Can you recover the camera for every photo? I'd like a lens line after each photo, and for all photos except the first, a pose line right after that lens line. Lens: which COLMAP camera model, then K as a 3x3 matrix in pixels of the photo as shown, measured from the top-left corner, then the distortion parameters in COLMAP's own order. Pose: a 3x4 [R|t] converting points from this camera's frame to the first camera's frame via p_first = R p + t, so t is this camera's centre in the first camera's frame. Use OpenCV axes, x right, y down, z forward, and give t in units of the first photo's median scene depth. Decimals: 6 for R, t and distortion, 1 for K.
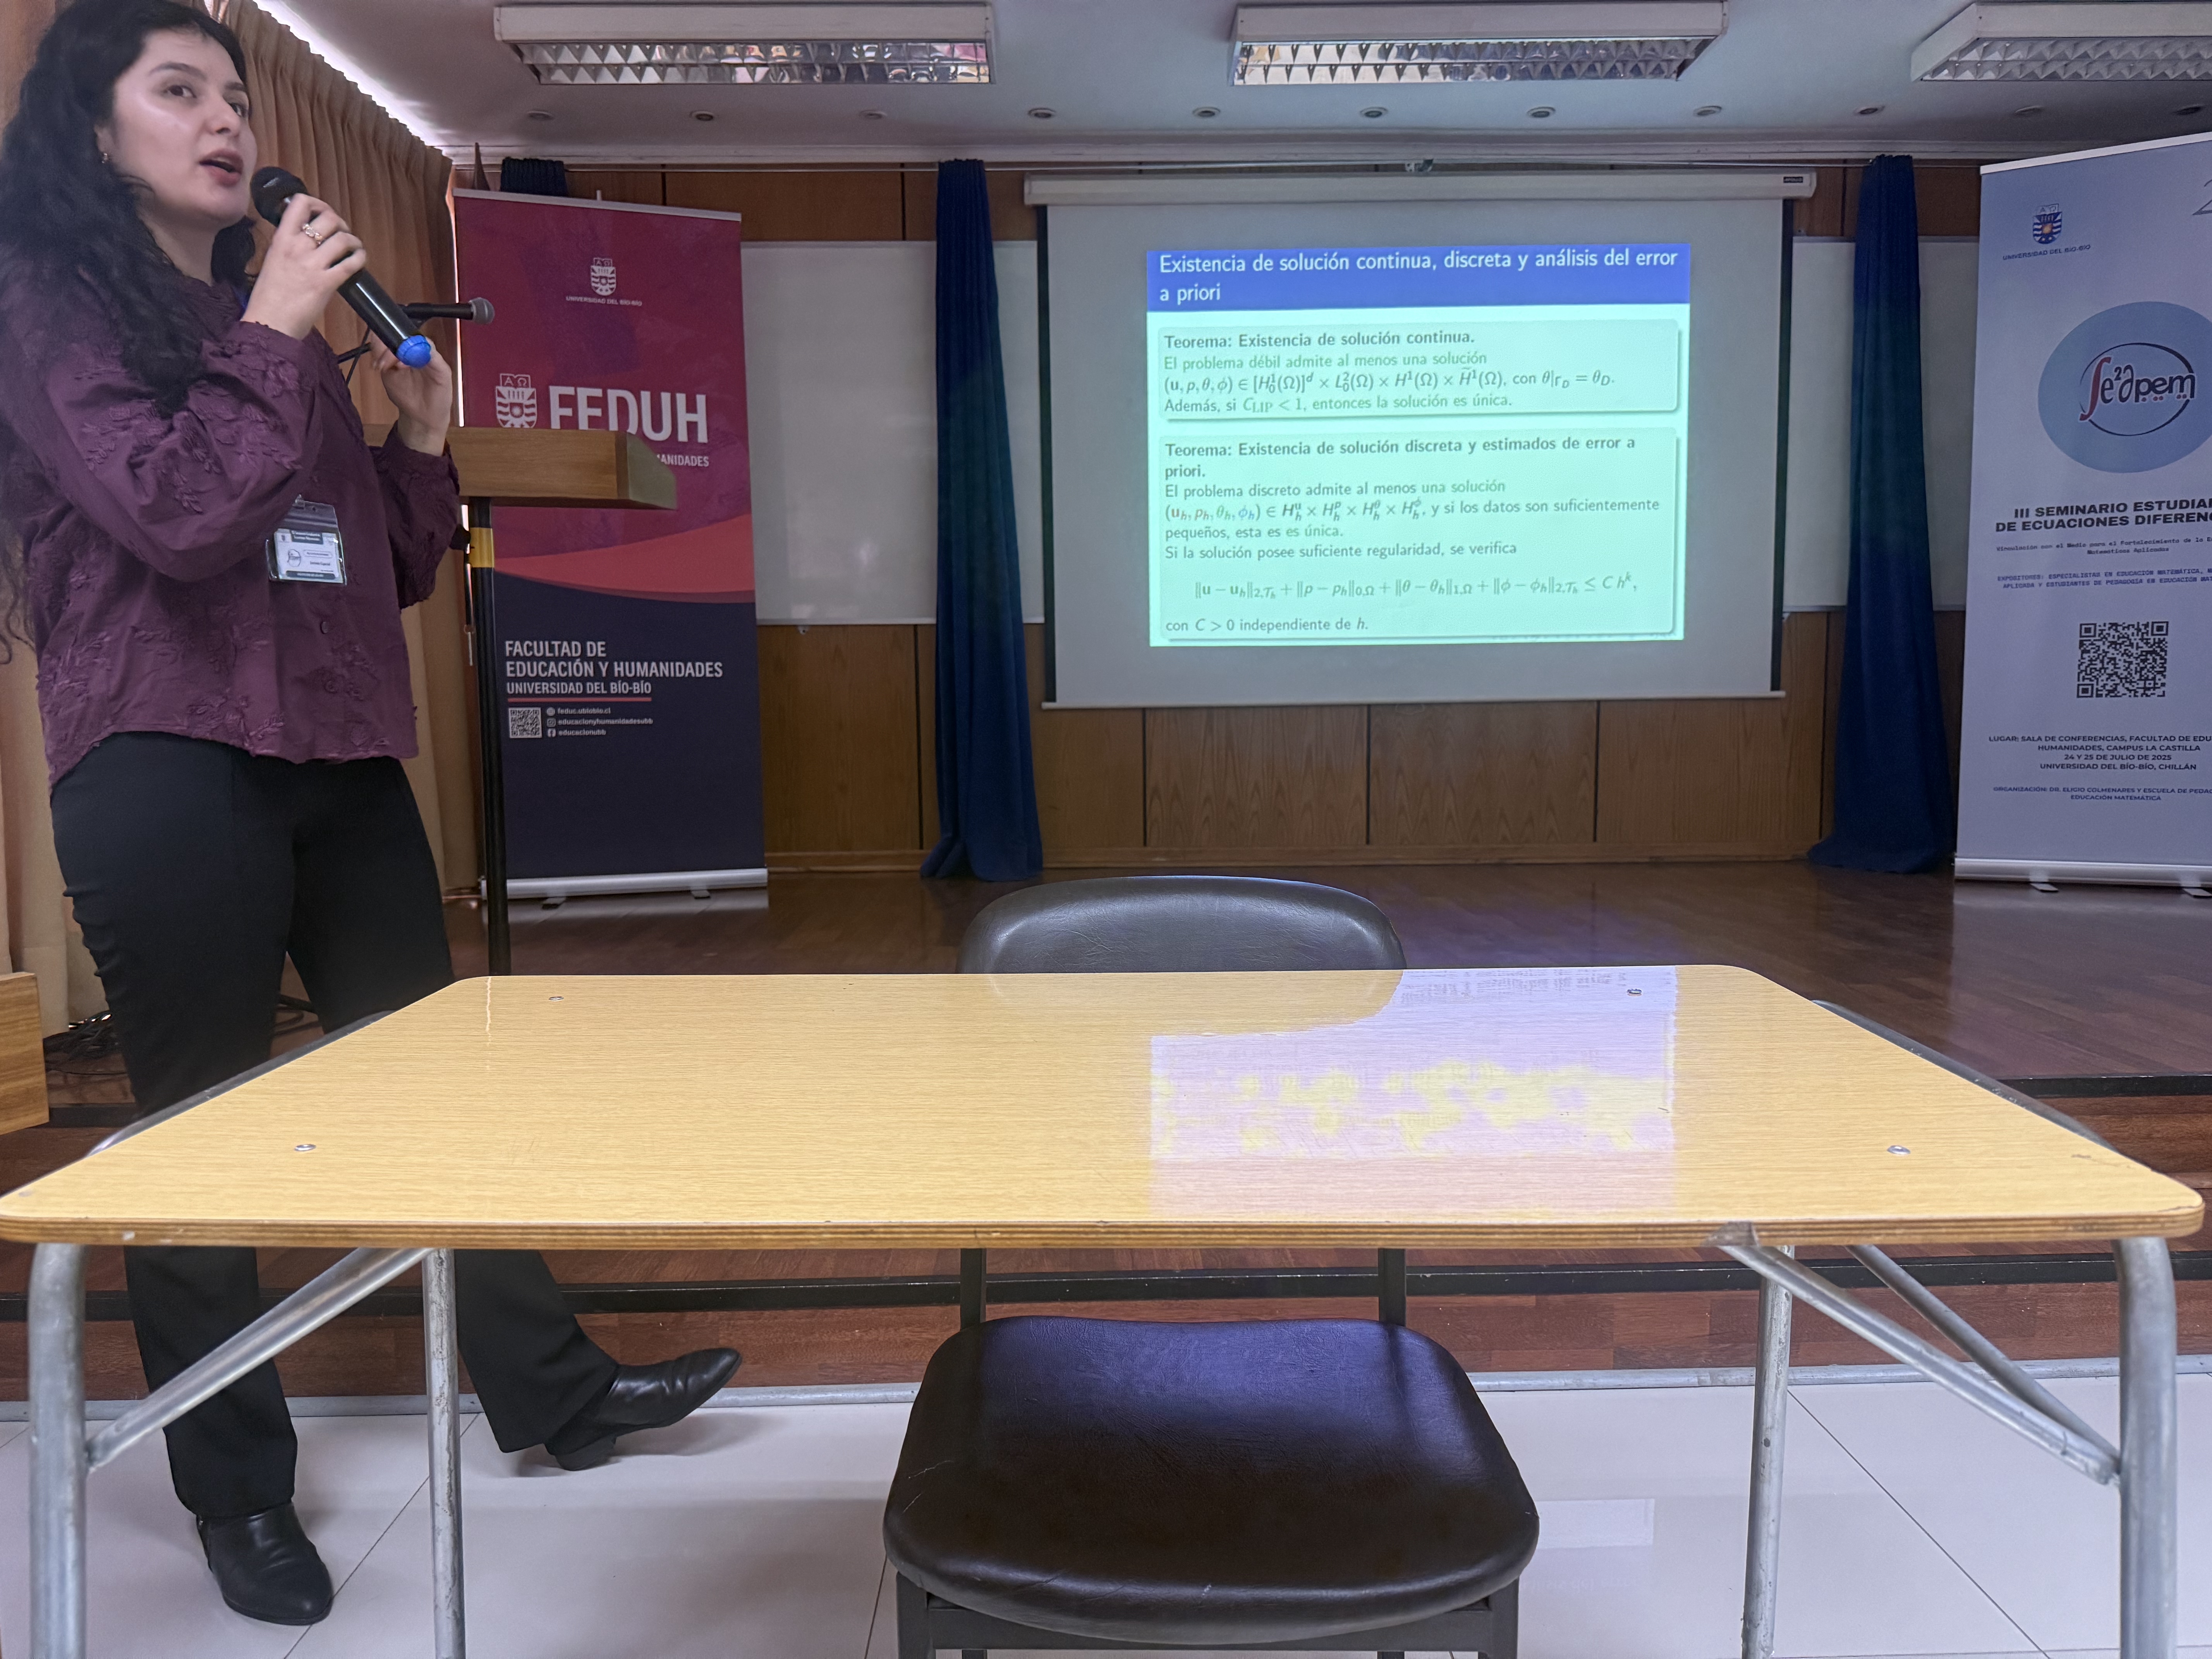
lens RADIAL K [[1533.3, 0, 1123.7], [0, 1533.3, 815.0], [0, 0, 1]] dist [0.054076, -0.059439]
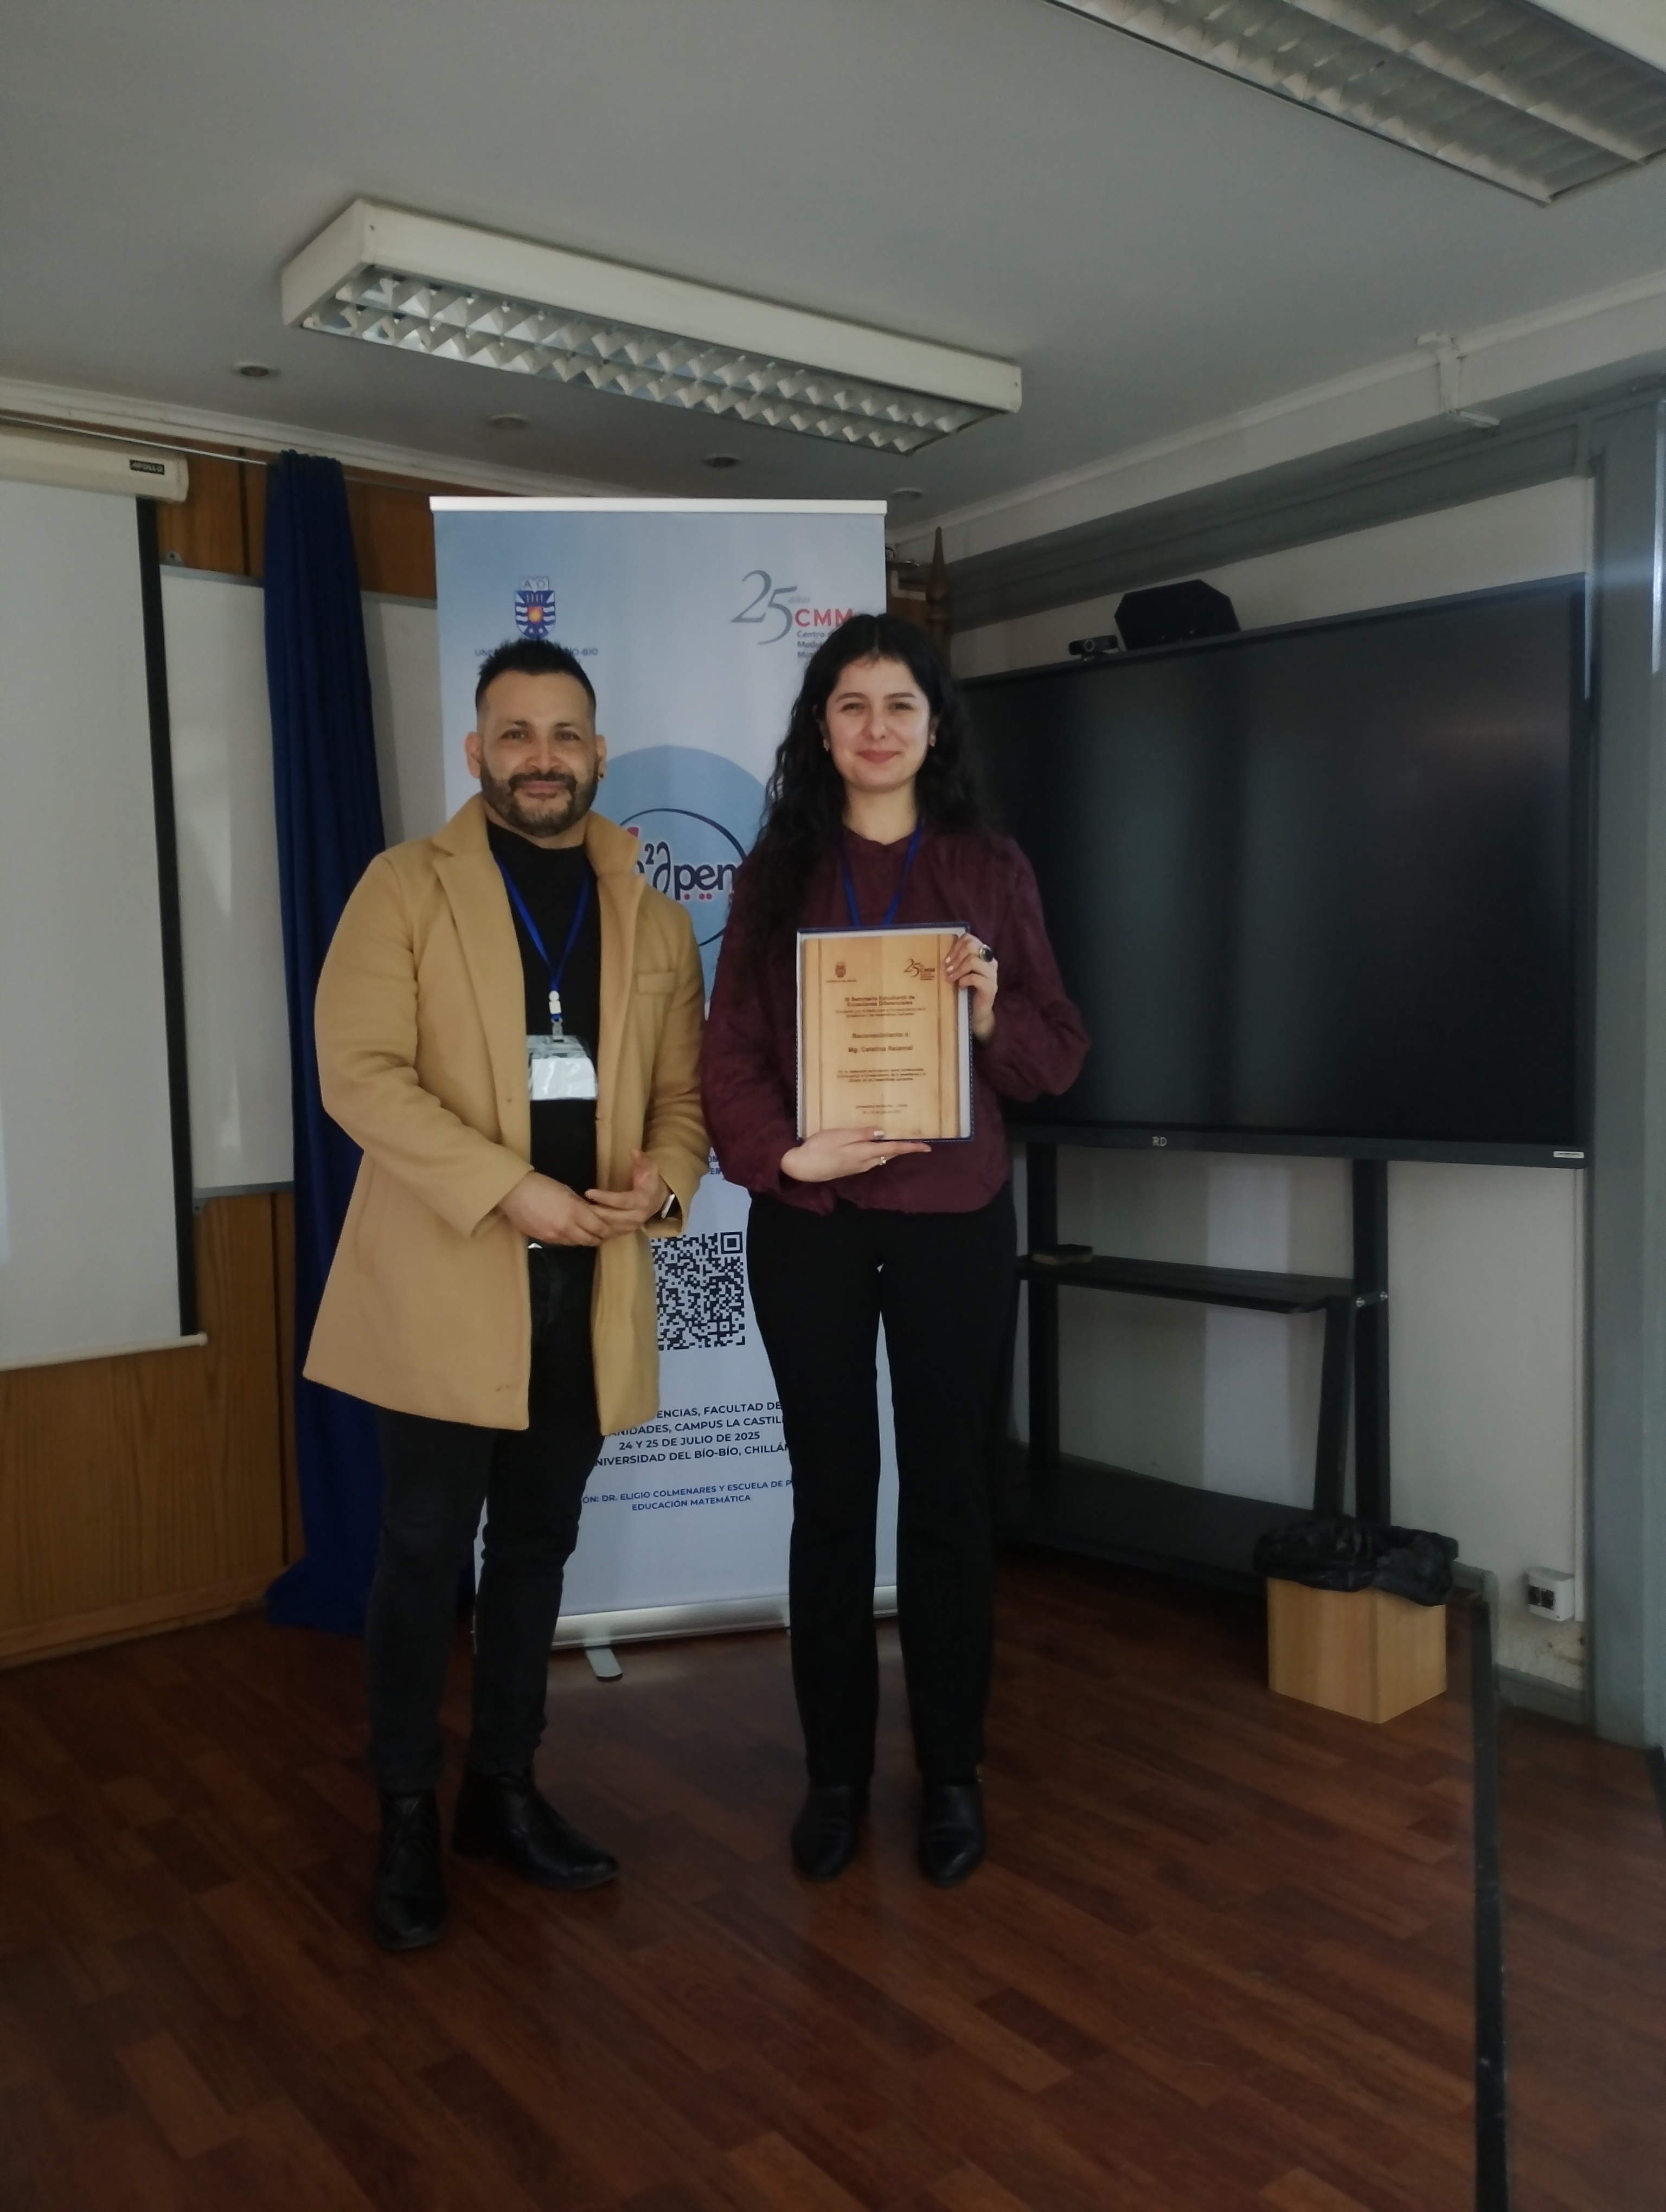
lens RADIAL K [[1800.6, 0, 815.2], [0, 1800.6, 1076.6], [0, 0, 1]] dist [0.028245, -0.039932]
pose [[0.805188, -0.043896, 0.591392, 0.246121], [0.069306, 0.997388, -0.020330, -0.168071], [-0.588955, 0.057356, 0.806128, 0.357494]]
